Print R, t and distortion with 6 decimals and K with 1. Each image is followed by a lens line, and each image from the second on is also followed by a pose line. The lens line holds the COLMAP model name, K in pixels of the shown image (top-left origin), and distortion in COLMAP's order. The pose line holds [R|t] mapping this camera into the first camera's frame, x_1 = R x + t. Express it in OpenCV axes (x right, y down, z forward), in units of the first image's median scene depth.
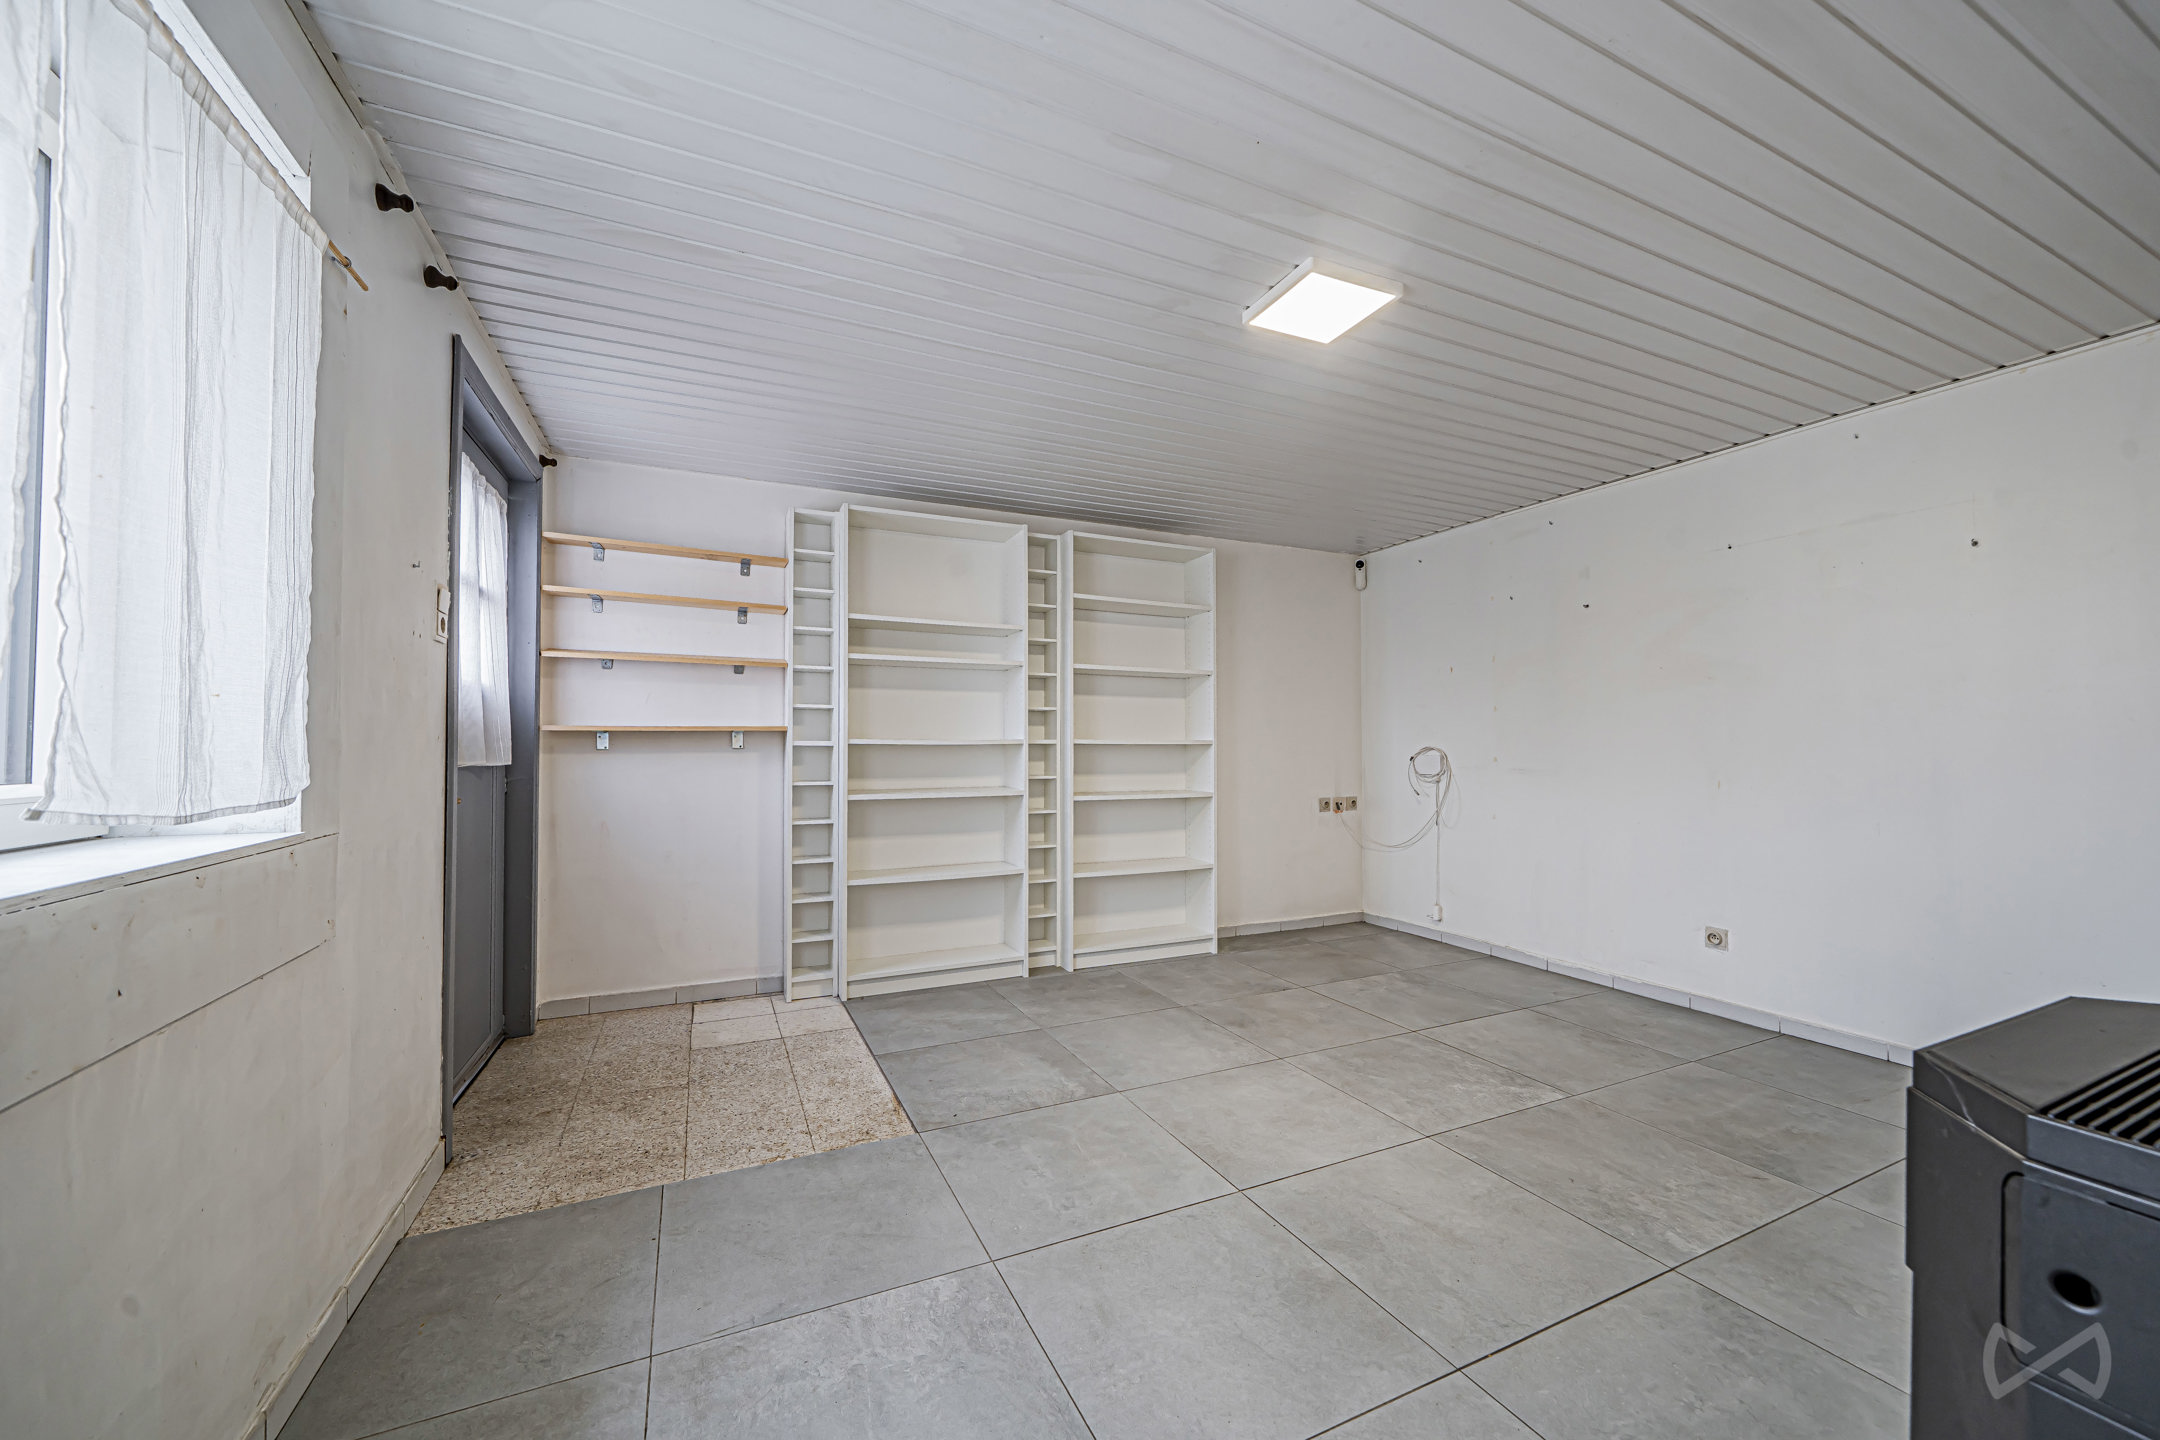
lens RADIAL K [[813.6, 0, 1085.1], [0, 813.6, 746.4], [0, 0, 1]] dist [-0.000503, -0.000023]
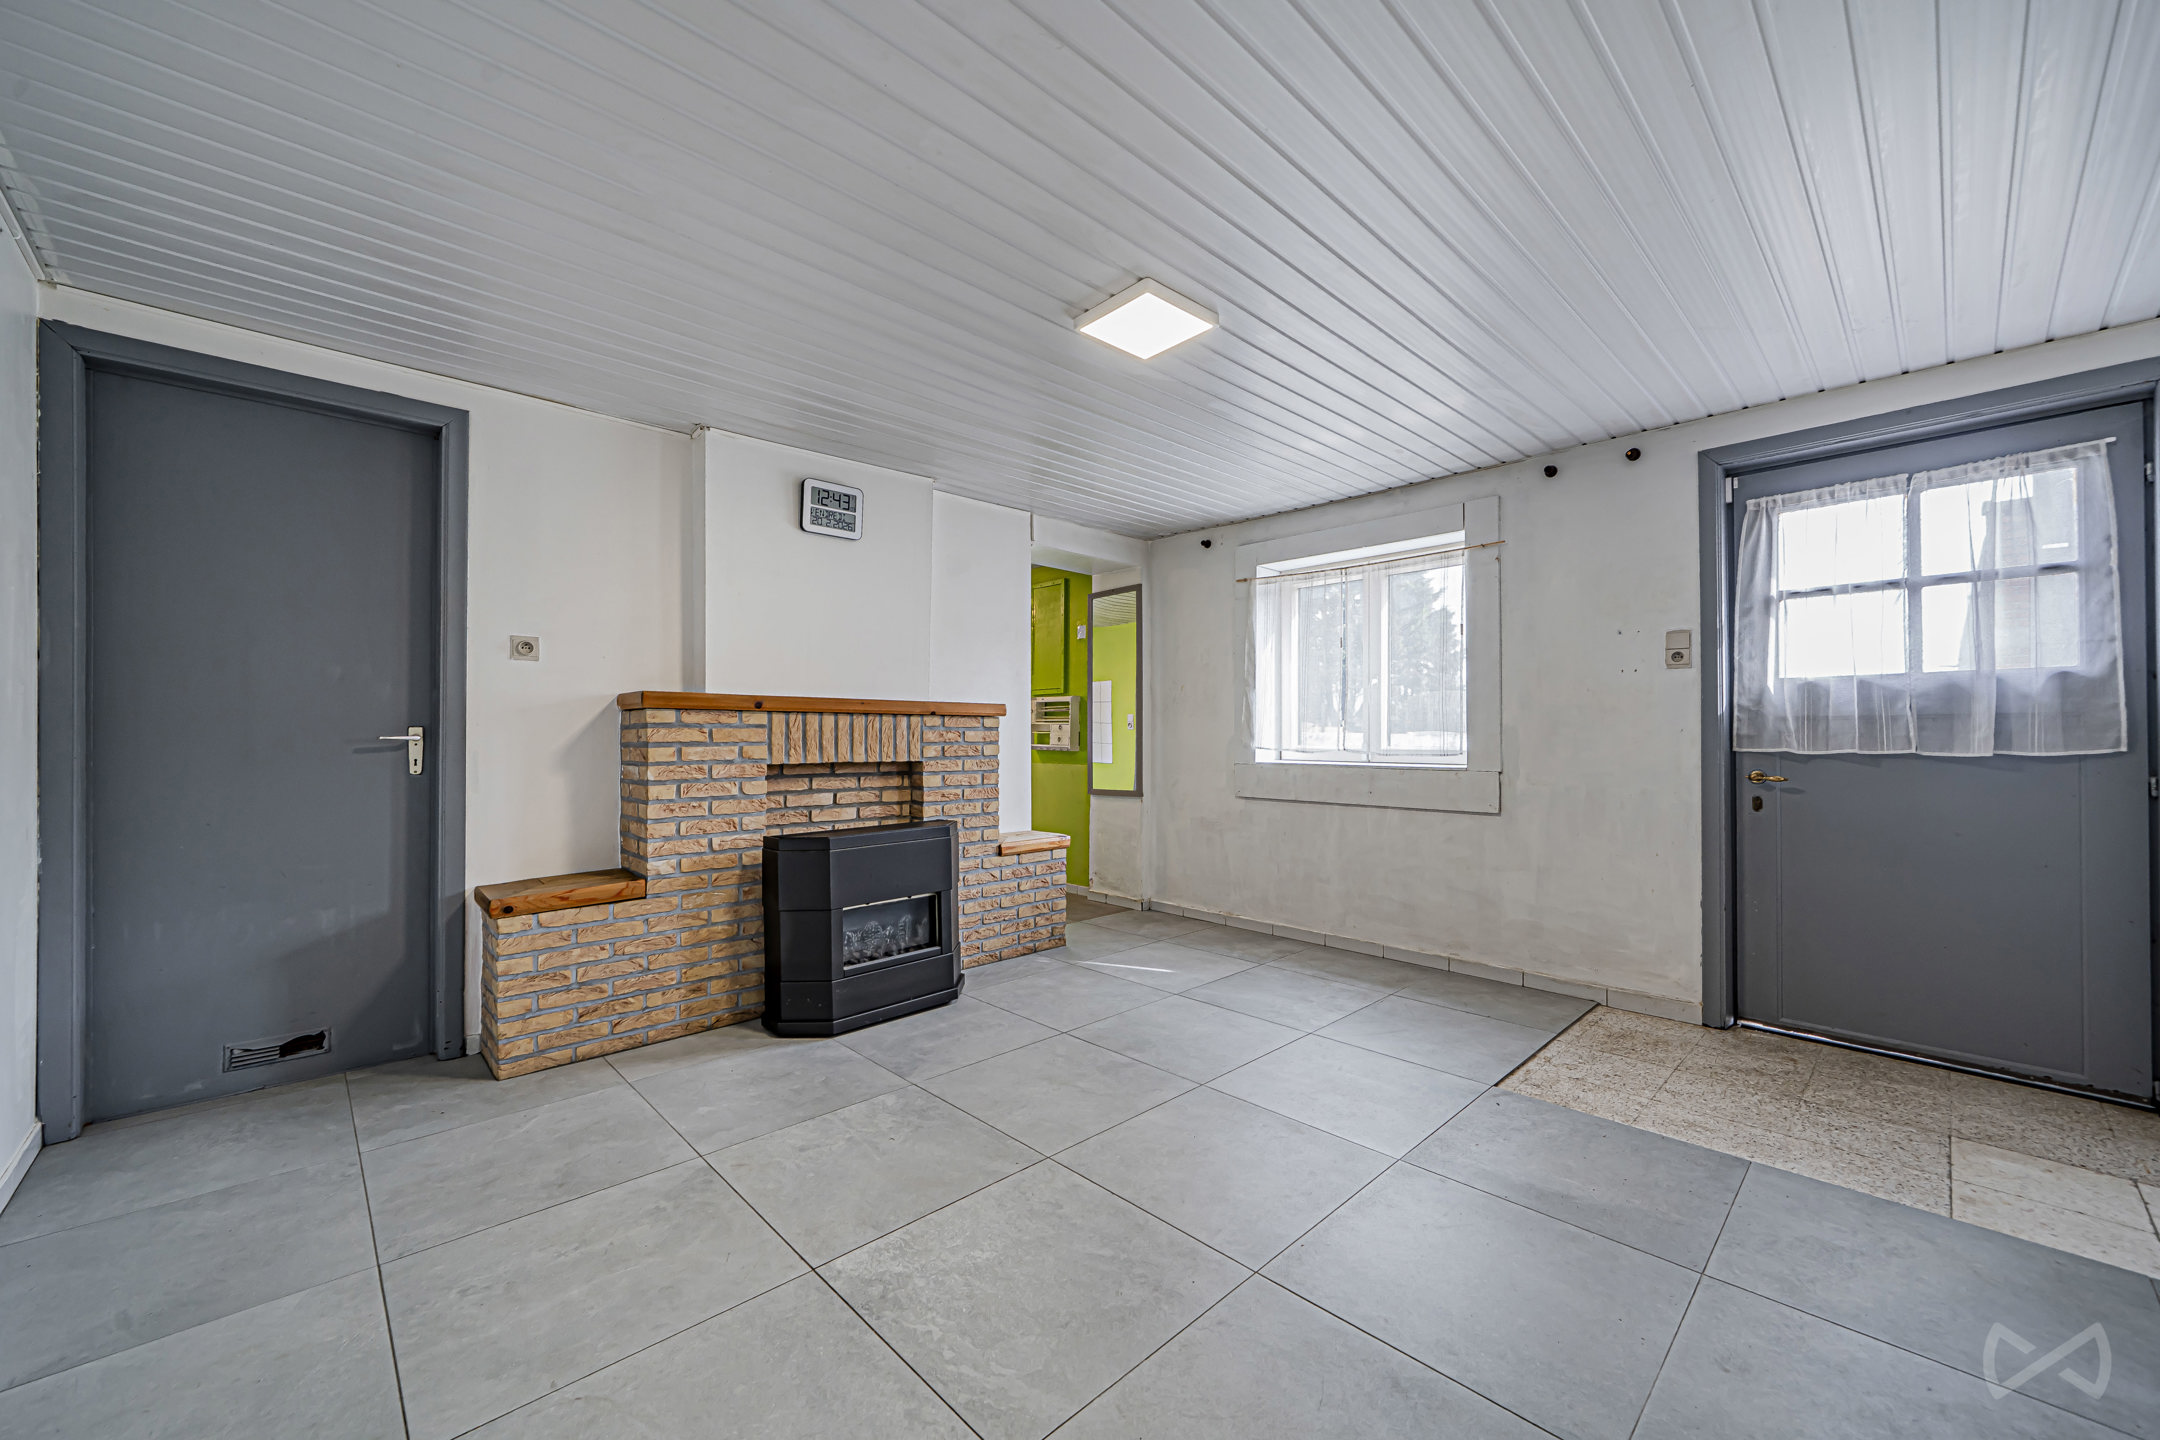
lens RADIAL K [[829.8, 0, 1095.1], [0, 829.8, 728.8], [0, 0, 1]] dist [-0.002753, -0.000260]
pose [[-0.943914, -0.004050, -0.330165, 0.617100], [-0.001037, 0.999956, -0.009300, 0.002277], [0.330189, -0.008436, -0.943877, 1.724731]]
